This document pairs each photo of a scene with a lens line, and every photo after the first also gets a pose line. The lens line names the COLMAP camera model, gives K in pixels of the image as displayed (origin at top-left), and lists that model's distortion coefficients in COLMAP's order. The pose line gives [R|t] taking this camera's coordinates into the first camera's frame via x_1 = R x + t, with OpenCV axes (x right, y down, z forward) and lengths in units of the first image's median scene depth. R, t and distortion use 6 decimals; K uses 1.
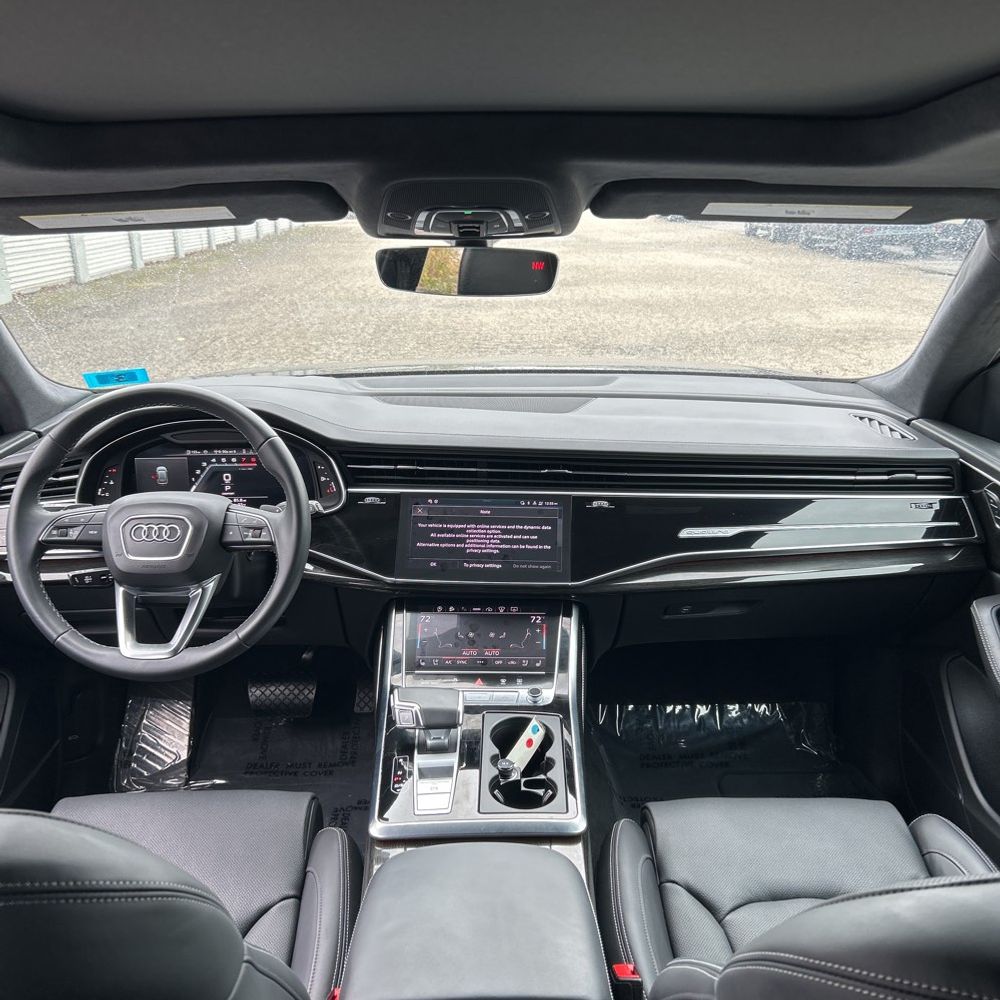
lens RADIAL K [[999.6, 0, 494.2], [0, 999.6, 498.2], [0, 0, 1]] dist [0.141245, -0.320368]
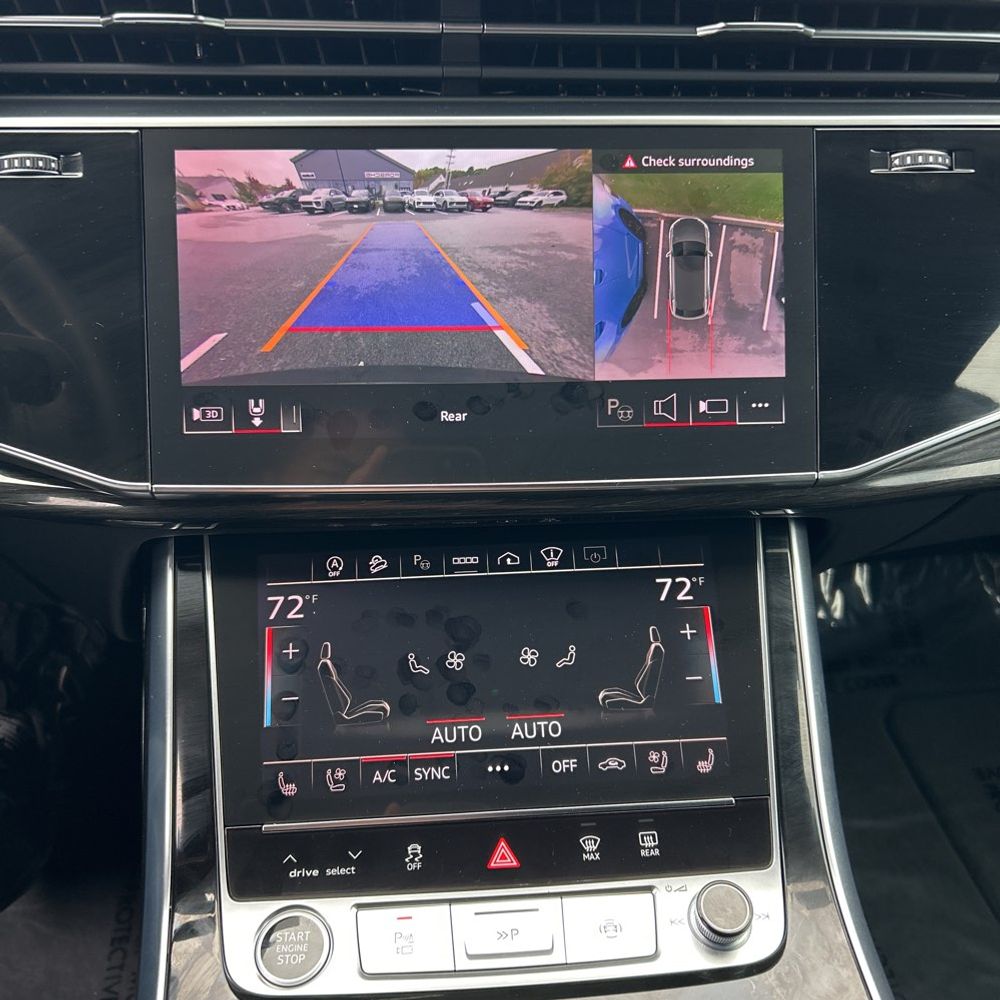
lens RADIAL K [[999.6, 0, 494.2], [0, 999.6, 498.2], [0, 0, 1]] dist [0.141245, -0.320368]
pose [[0.992448, -0.058304, 0.107923, -0.039415], [0.022460, 0.951316, 0.307397, 0.005867], [-0.120592, -0.302652, 0.945441, 0.733184]]
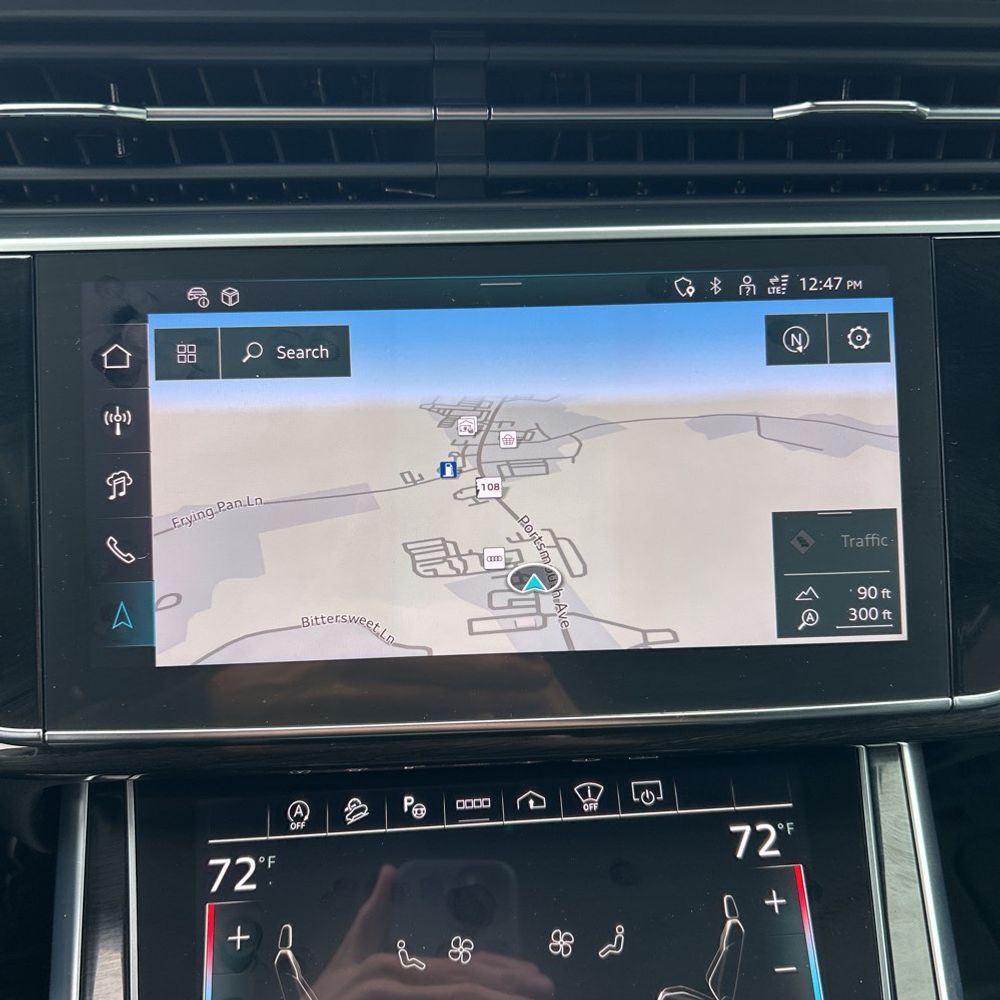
lens RADIAL K [[948.5, 0, 489.0], [0, 948.5, 487.3], [0, 0, 1]] dist [-0.010606, -0.029349]
pose [[0.993054, -0.064826, 0.098194, -0.029818], [0.037475, 0.965335, 0.258308, -0.006426], [-0.111536, -0.252834, 0.961059, 0.822563]]
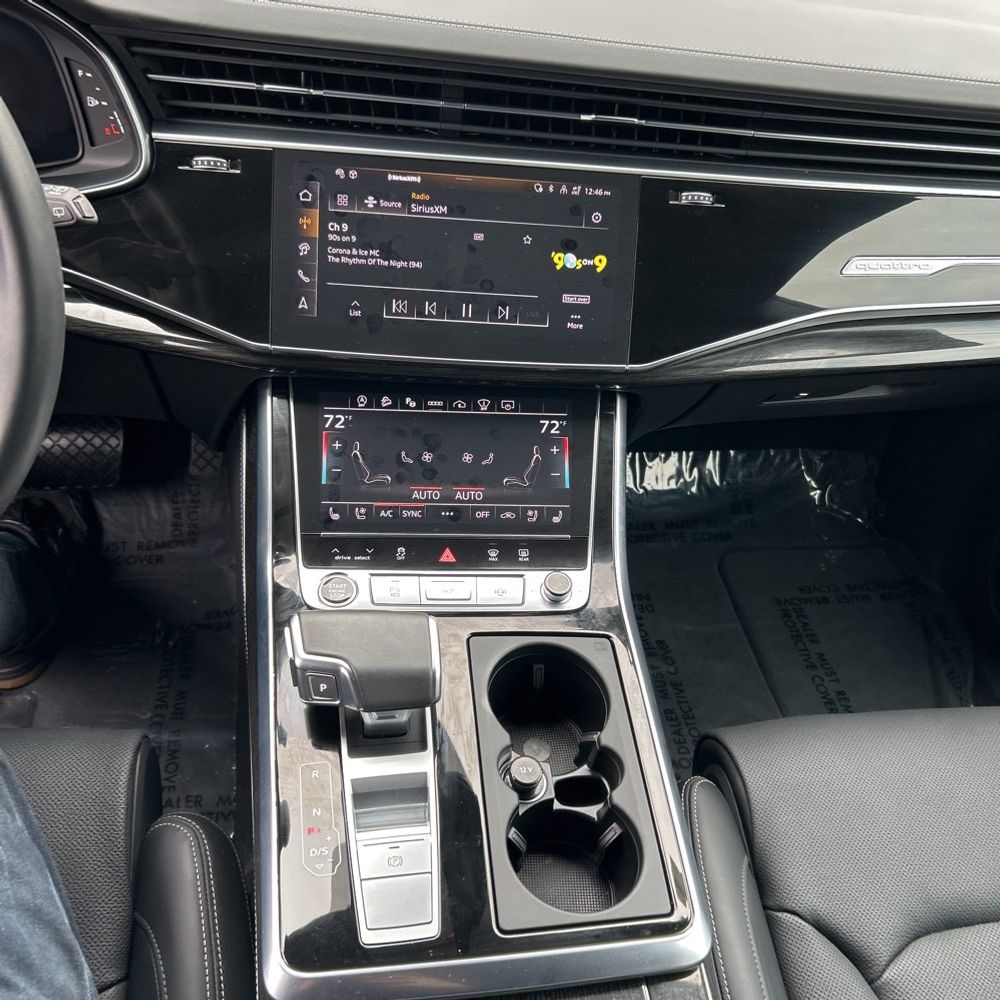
lens RADIAL K [[1007.1, 0, 499.3], [0, 1007.1, 511.5], [0, 0, 1]] dist [0.115836, -0.252037]
pose [[0.985336, -0.009686, 0.170349, -0.073945], [-0.061368, 0.911457, 0.406793, -0.050819], [-0.159206, -0.411282, 0.897497, 0.508270]]
